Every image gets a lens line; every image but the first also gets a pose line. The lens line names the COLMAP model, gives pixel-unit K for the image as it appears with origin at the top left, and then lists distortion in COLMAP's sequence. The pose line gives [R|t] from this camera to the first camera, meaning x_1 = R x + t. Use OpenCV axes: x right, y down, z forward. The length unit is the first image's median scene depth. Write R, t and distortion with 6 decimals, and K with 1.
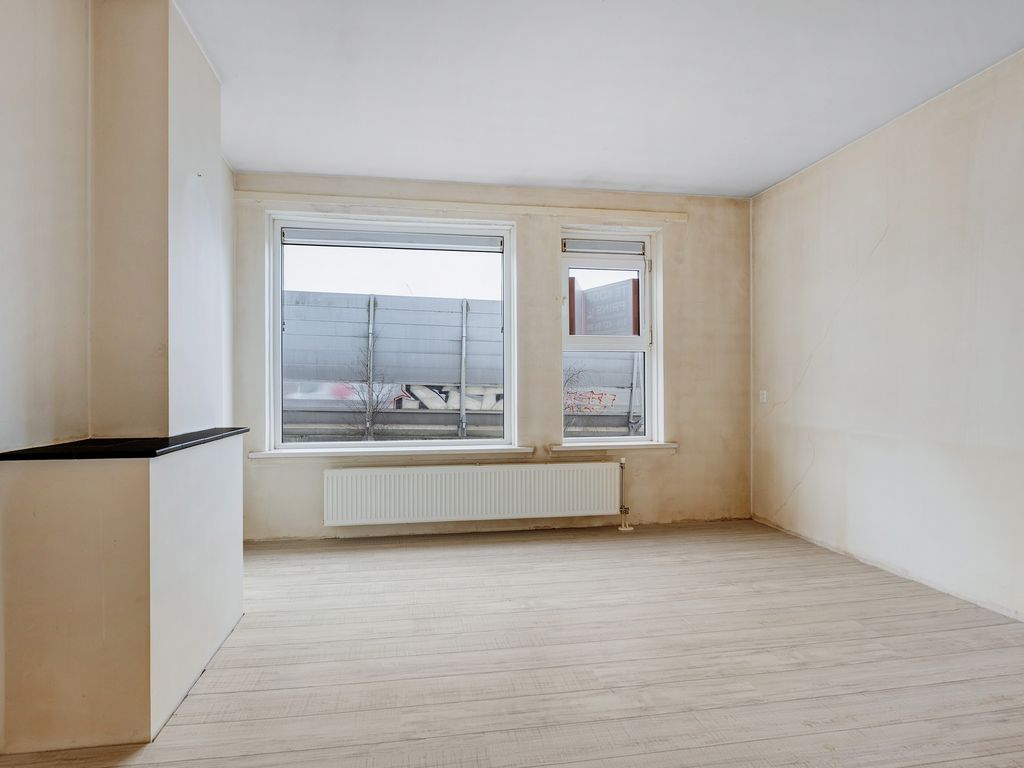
lens RADIAL K [[568.0, 0, 510.7], [0, 568.0, 389.0], [0, 0, 1]] dist [-0.002899, 0.000098]
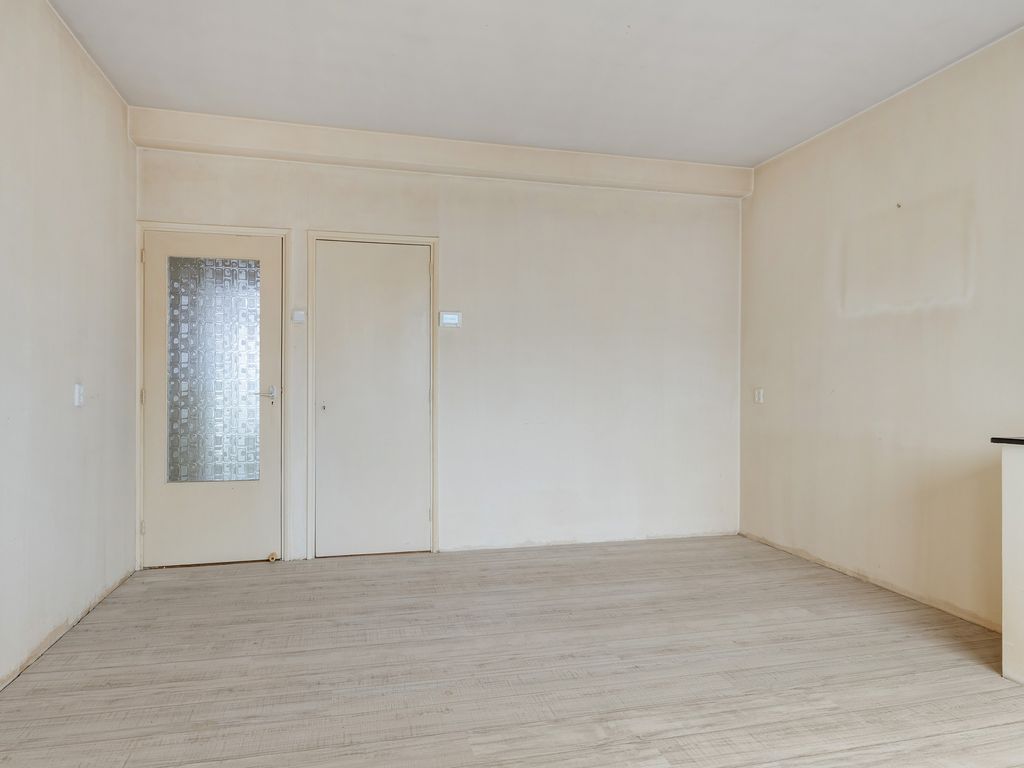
lens RADIAL K [[660.4, 0, 512.0], [0, 660.4, 384.0], [0, 0, 1]] dist [0.007954, 0.000026]
pose [[-0.996899, -0.002284, -0.078662, 0.216459], [-0.001795, 0.999979, -0.006283, 0.000870], [0.078674, -0.006122, -0.996882, 0.952007]]
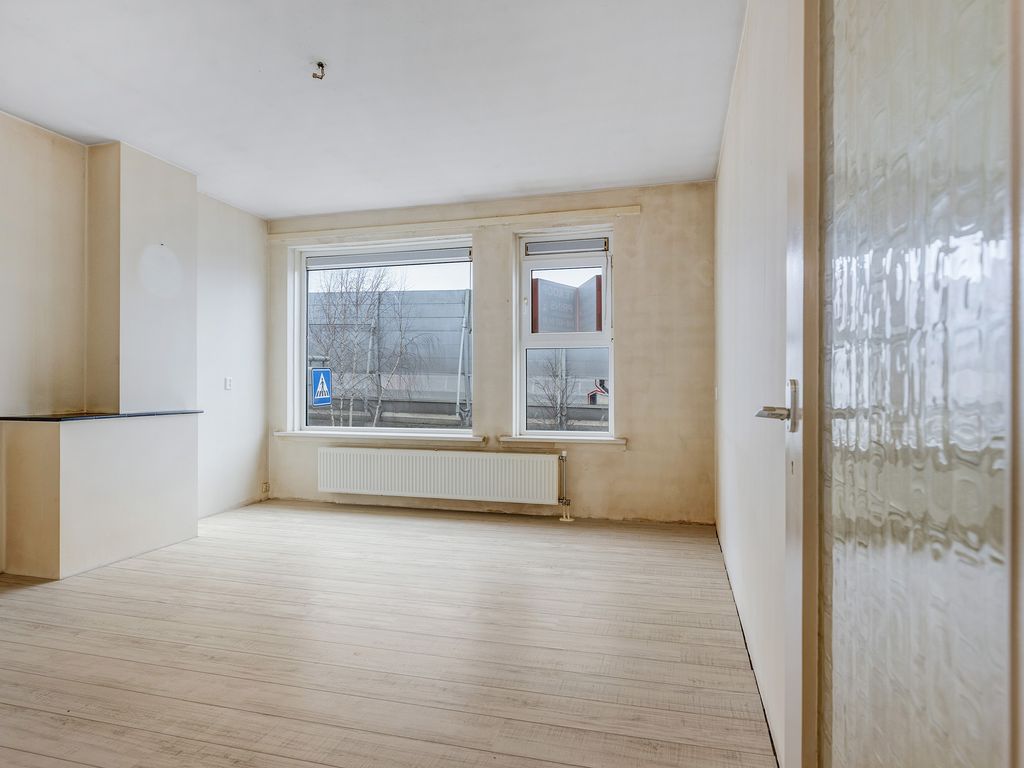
lens RADIAL K [[618.3, 0, 508.3], [0, 618.3, 383.8], [0, 0, 1]] dist [-0.001554, -0.000602]
pose [[0.902820, 0.003092, -0.430008, 0.603032], [-0.003189, 0.999995, 0.000494, -0.001799], [0.430008, 0.000925, 0.902825, -0.063797]]
